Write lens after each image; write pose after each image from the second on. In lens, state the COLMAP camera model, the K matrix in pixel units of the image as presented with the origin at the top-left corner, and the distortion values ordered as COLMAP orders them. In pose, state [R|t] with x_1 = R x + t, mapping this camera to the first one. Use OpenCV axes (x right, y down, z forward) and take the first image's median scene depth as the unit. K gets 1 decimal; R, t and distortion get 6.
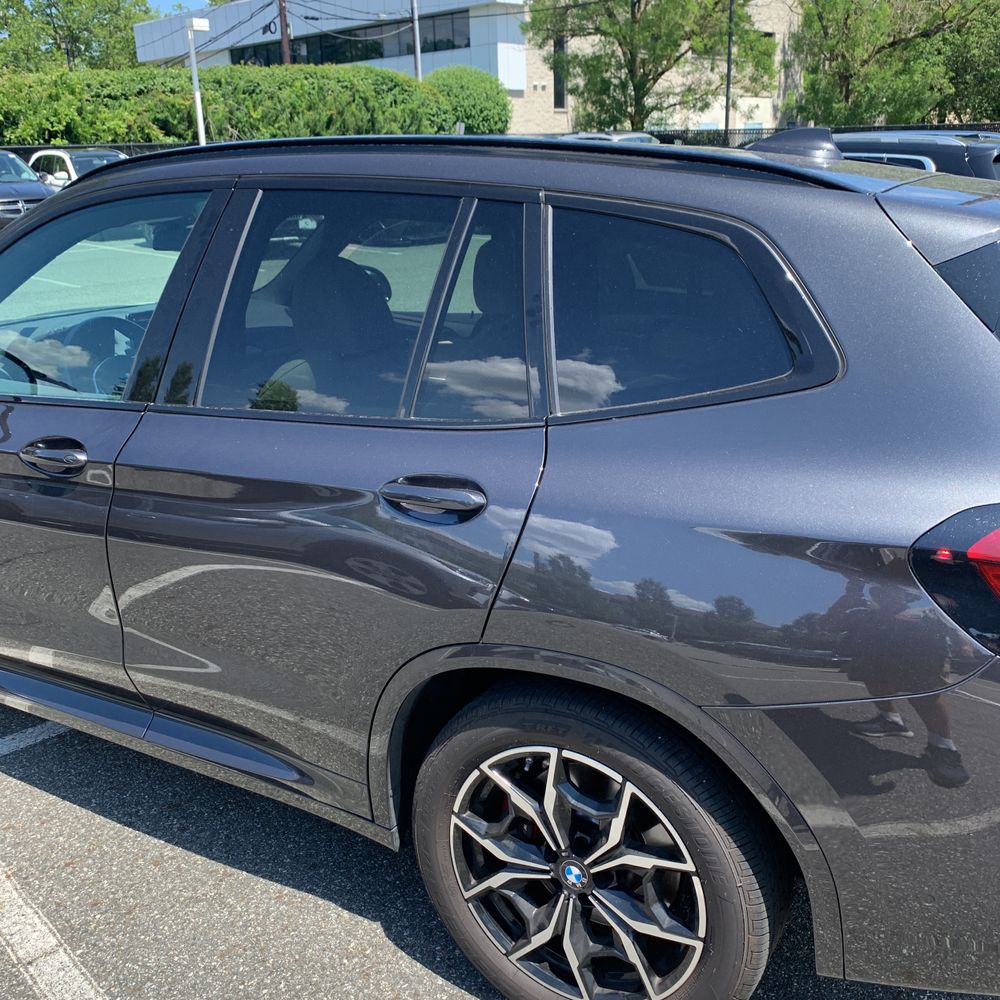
lens RADIAL K [[1027.4, 0, 520.0], [0, 1027.4, 491.5], [0, 0, 1]] dist [0.002718, 0.013147]
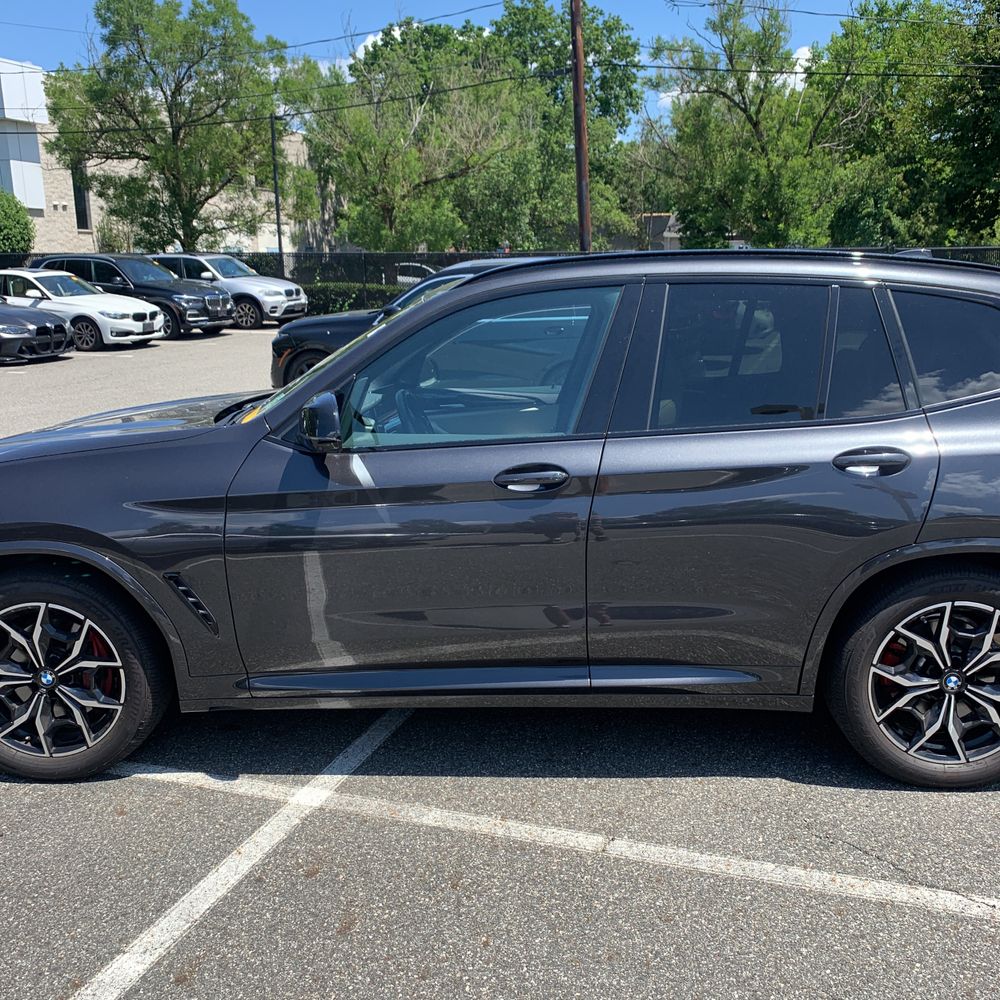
lens RADIAL K [[1029.9, 0, 513.6], [0, 1029.9, 505.7], [0, 0, 1]] dist [0.016442, -0.033535]
pose [[0.890632, -0.091828, 0.445357, -1.110927], [0.135643, 0.988459, -0.067450, 0.090708], [-0.434024, 0.120483, 0.892809, -0.187413]]
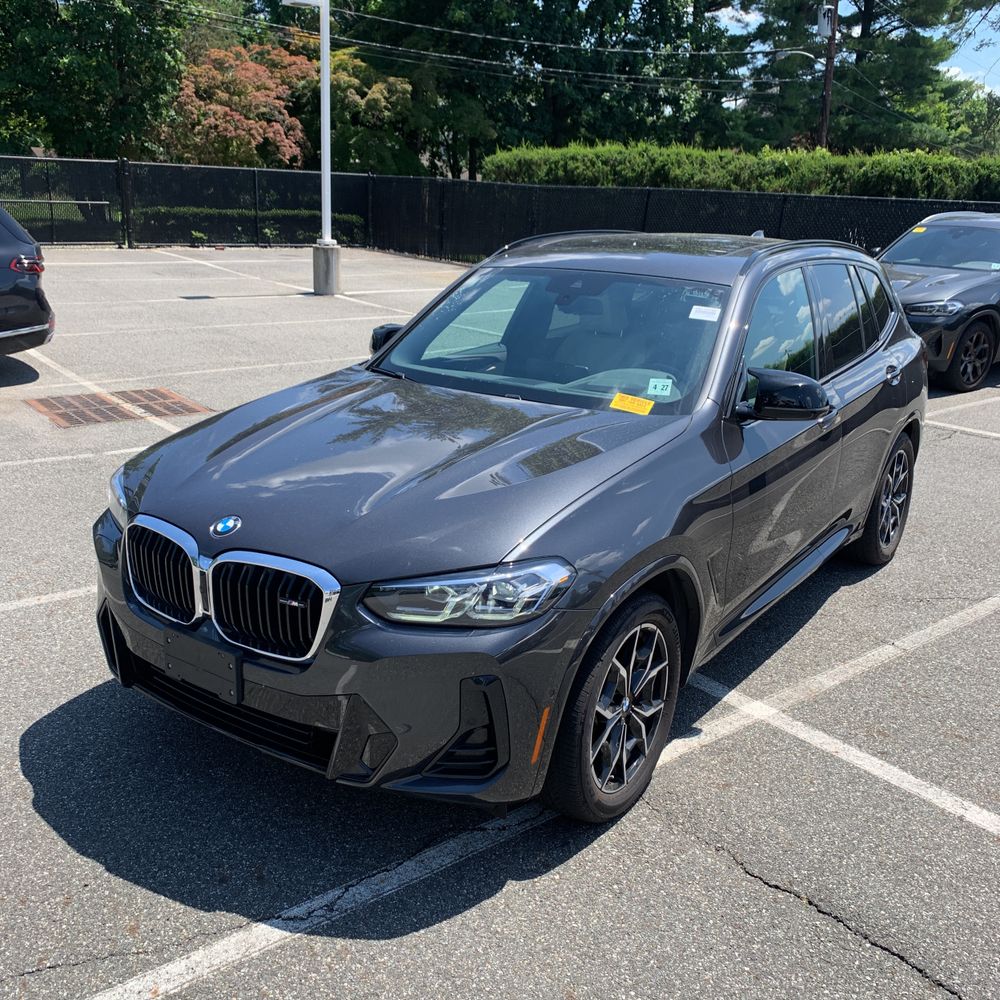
lens RADIAL K [[1027.4, 0, 508.7], [0, 1027.4, 502.1], [0, 0, 1]] dist [0.110436, -0.311489]
pose [[0.089558, -0.272298, 0.958036, -2.360355], [0.270832, 0.932314, 0.239670, -0.494939], [-0.958452, 0.238003, 0.157243, 1.323539]]
